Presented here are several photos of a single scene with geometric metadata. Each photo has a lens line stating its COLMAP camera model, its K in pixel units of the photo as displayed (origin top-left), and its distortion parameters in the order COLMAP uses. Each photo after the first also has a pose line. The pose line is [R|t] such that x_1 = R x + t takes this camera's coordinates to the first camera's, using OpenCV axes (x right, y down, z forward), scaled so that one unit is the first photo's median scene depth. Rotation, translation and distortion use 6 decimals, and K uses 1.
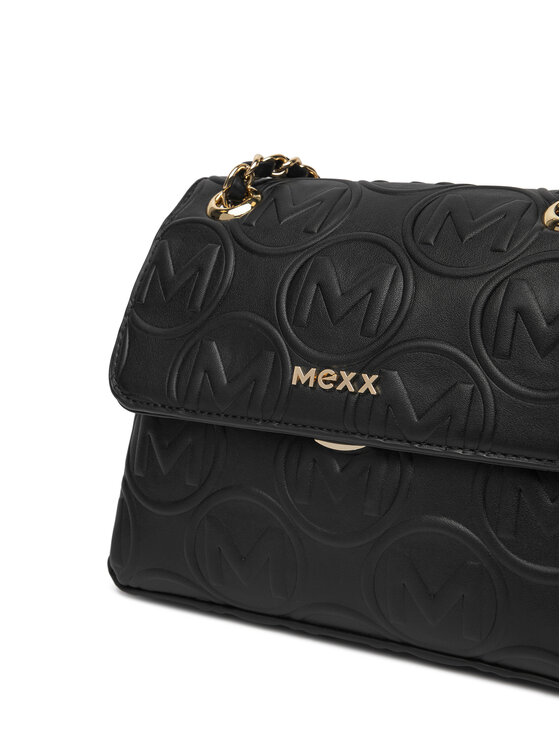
lens RADIAL K [[1189.9, 0, 280.0], [0, 1189.9, 373.0], [0, 0, 1]] dist [-0.017441, -0.026196]
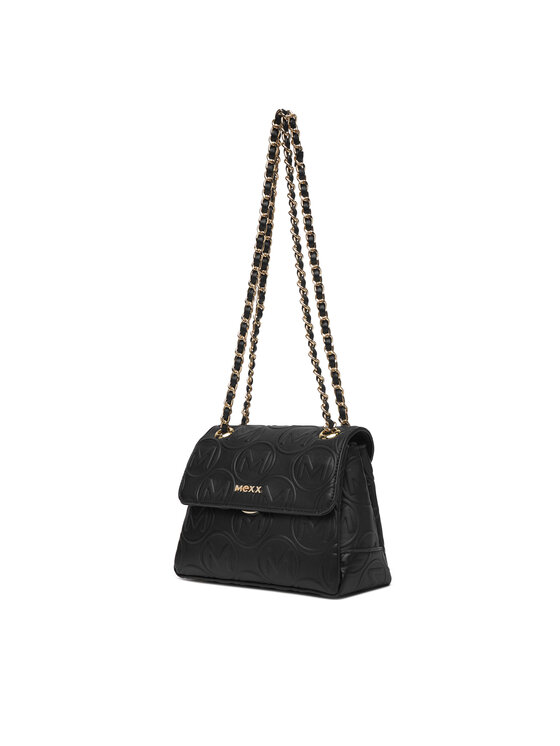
lens RADIAL K [[1102.1, 0, 280.0], [0, 1102.1, 373.0], [0, 0, 1]] dist [0.005505, 0.009502]
pose [[0.991272, 0.004502, -0.131757, 0.463805], [-0.038733, 0.965253, -0.258429, 0.414272], [0.126015, 0.261277, 0.957003, -1.613833]]
